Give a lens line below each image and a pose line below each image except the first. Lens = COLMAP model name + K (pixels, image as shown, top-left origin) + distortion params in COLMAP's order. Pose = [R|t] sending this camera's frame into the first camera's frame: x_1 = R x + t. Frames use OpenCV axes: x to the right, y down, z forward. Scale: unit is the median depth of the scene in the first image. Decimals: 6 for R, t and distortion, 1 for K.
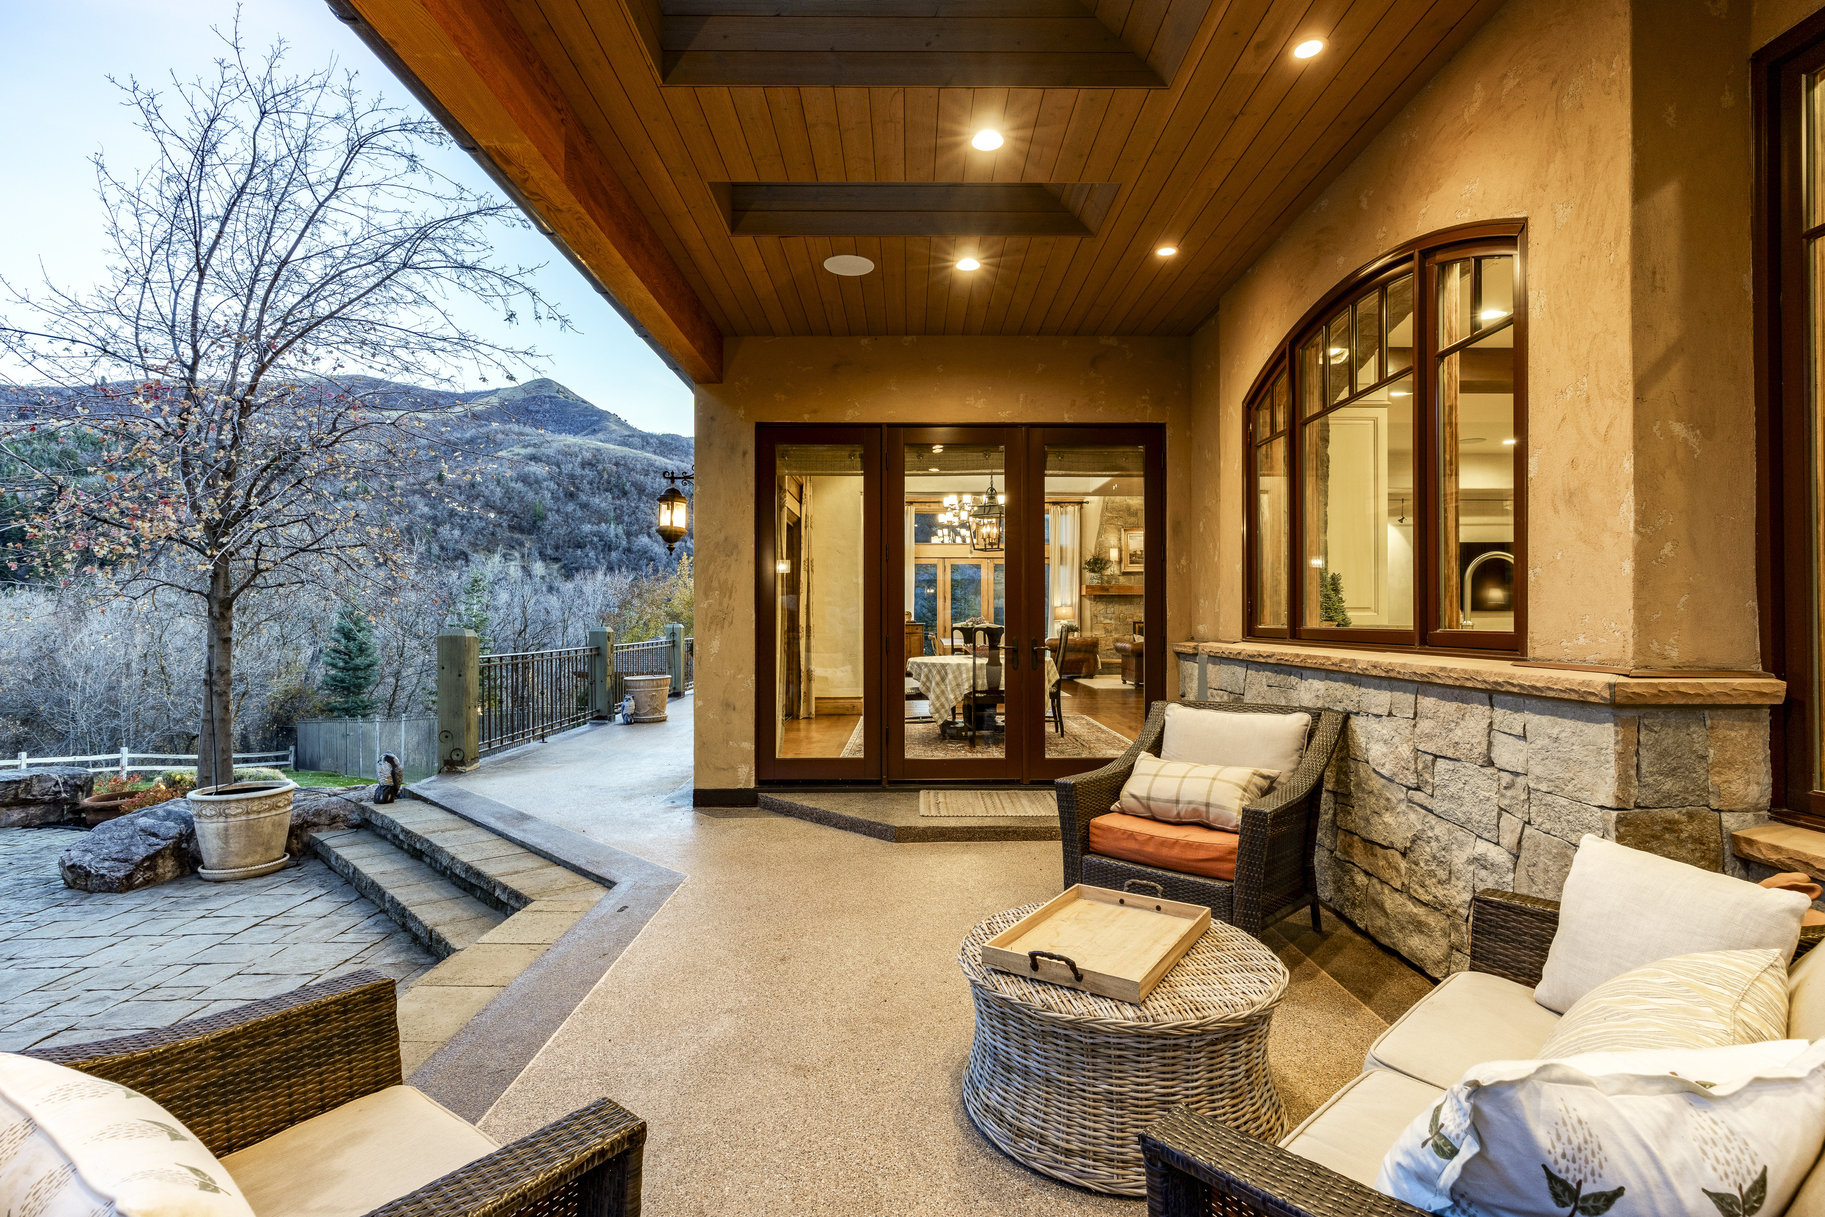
lens RADIAL K [[890.7, 0, 914.8], [0, 890.7, 612.0], [0, 0, 1]] dist [0.002919, 0.000303]
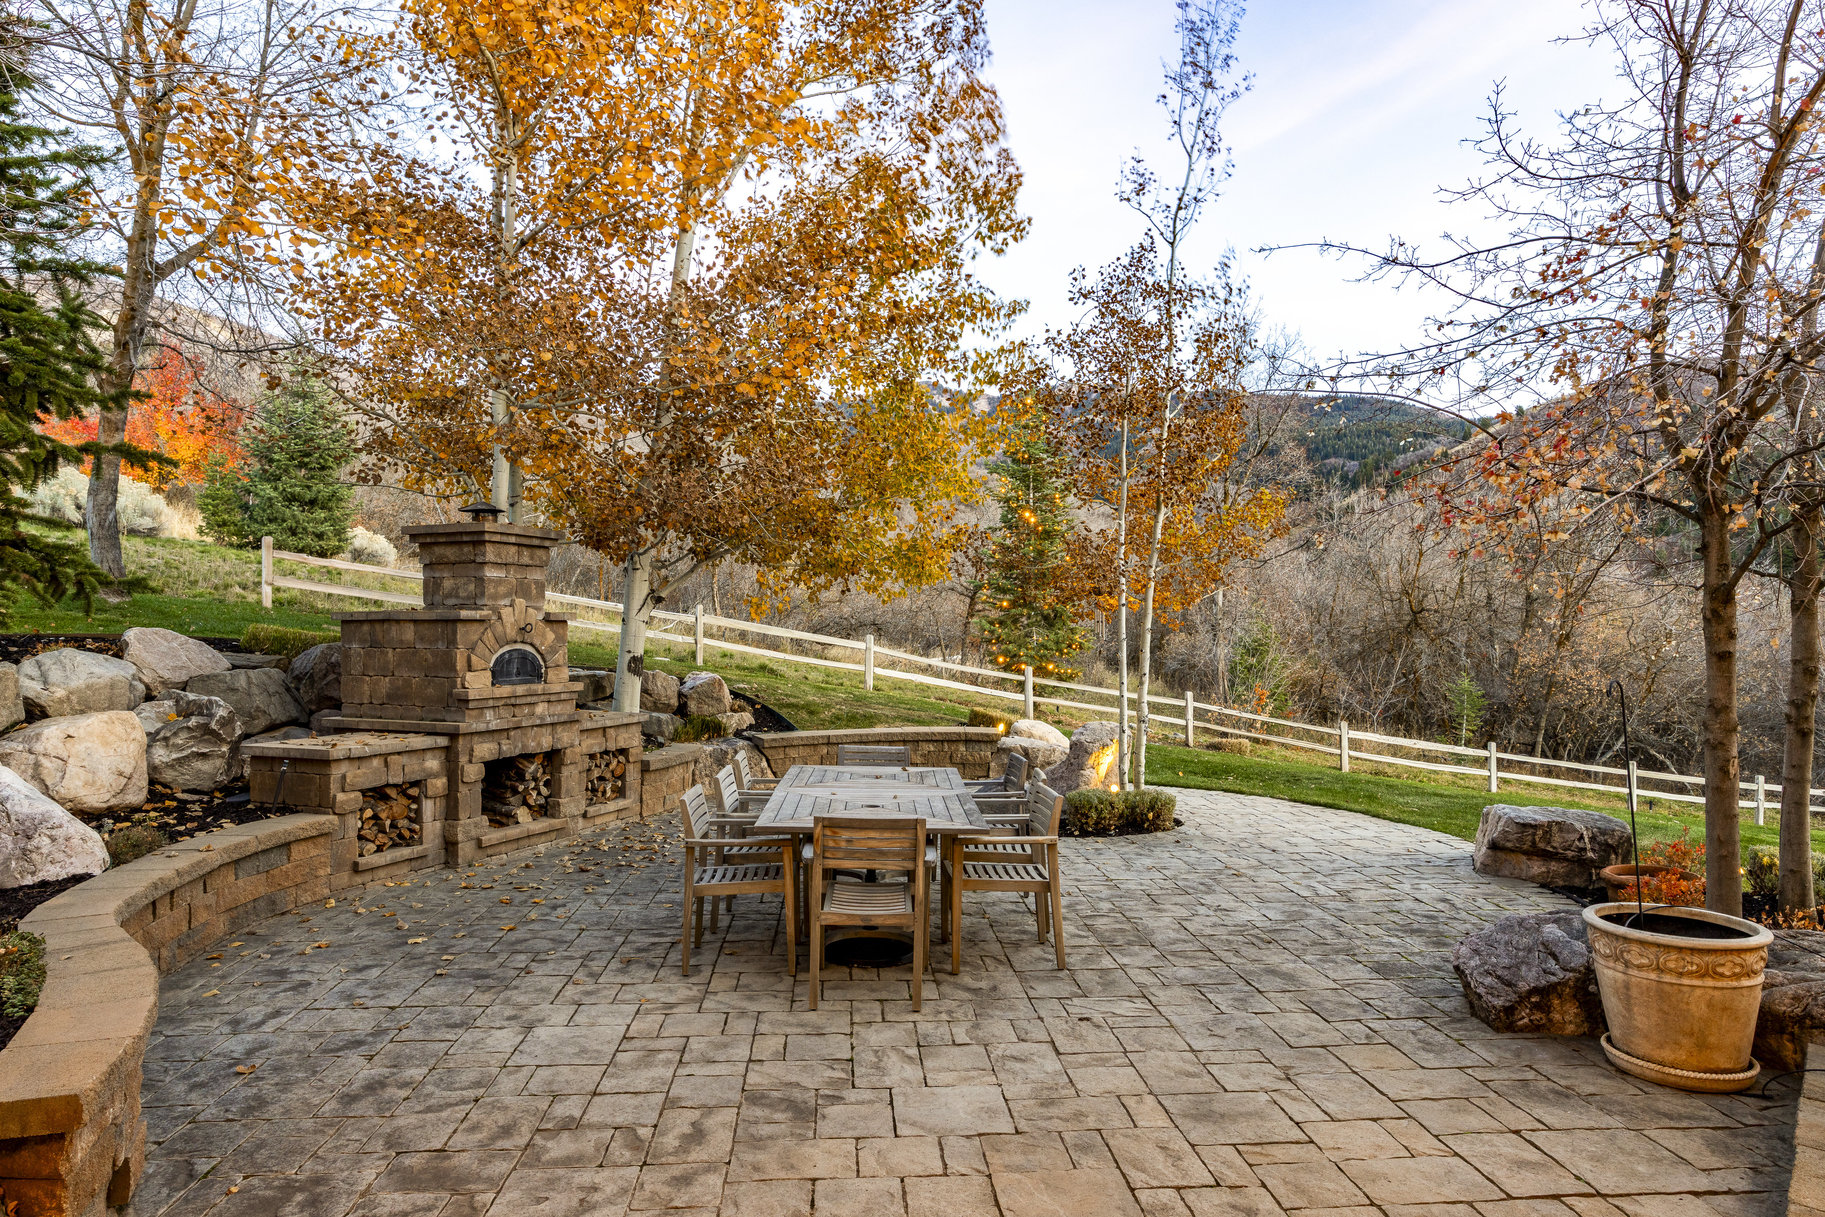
lens RADIAL K [[1090.6, 0, 912.4], [0, 1090.6, 612.8], [0, 0, 1]] dist [-0.003752, -0.000507]
pose [[0.051687, -0.005771, -0.998647, -0.091160], [0.014123, 0.999888, -0.005047, -0.001269], [0.998563, -0.013843, 0.051762, 0.508765]]
